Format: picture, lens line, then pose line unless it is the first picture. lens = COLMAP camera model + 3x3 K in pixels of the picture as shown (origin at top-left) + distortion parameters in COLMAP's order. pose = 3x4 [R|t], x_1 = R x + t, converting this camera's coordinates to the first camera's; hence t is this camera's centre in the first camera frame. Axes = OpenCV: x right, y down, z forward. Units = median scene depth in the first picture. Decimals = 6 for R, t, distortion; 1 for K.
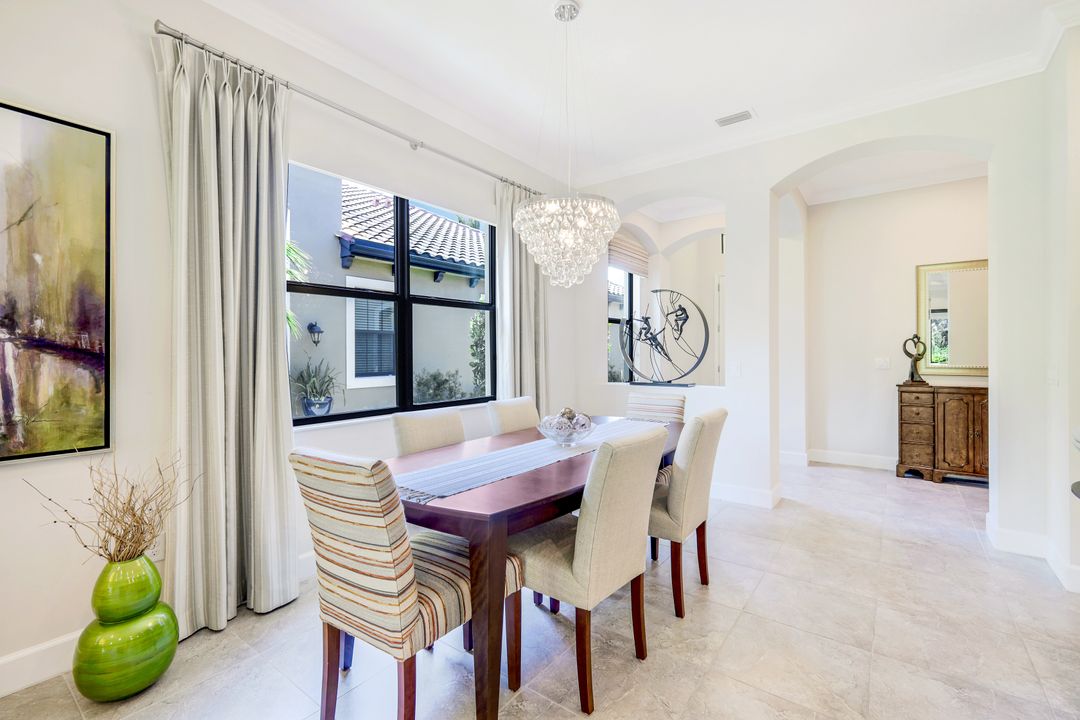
lens RADIAL K [[467.5, 0, 540.2], [0, 467.5, 354.3], [0, 0, 1]] dist [0.002160, 0.000340]
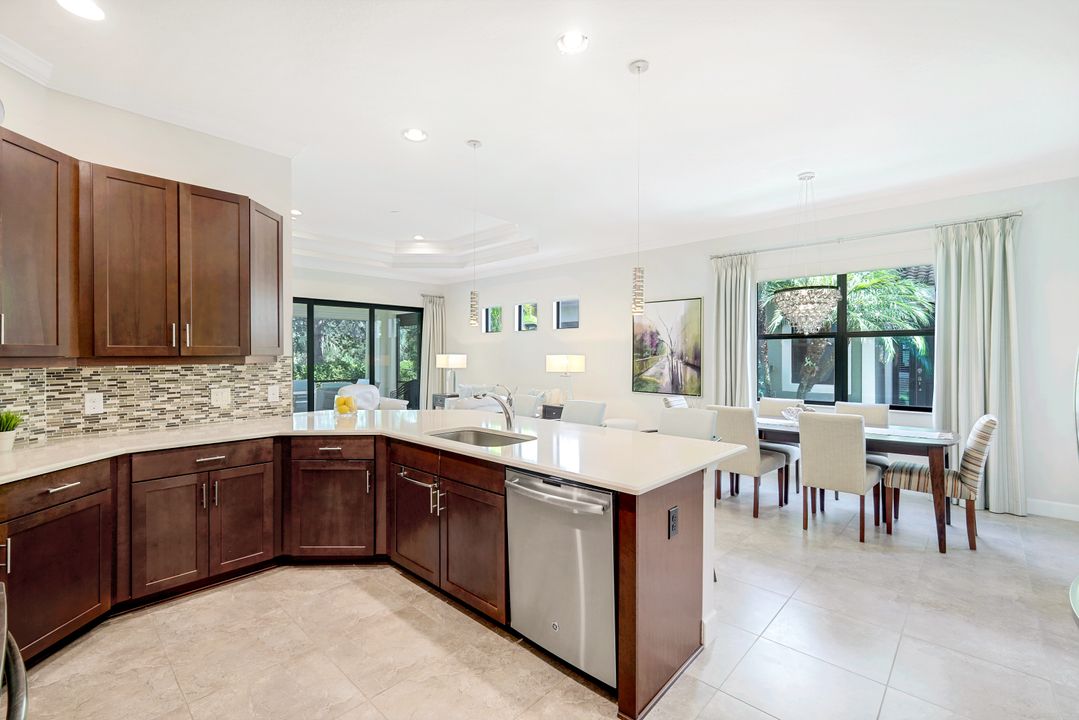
lens RADIAL K [[466.2, 0, 541.2], [0, 466.2, 355.9], [0, 0, 1]] dist [-0.000734, -0.000131]
pose [[-0.101416, 0.004948, -0.994832, 1.224257], [-0.004198, 0.999977, 0.005402, -0.045803], [0.994835, 0.004724, -0.101393, 0.125505]]
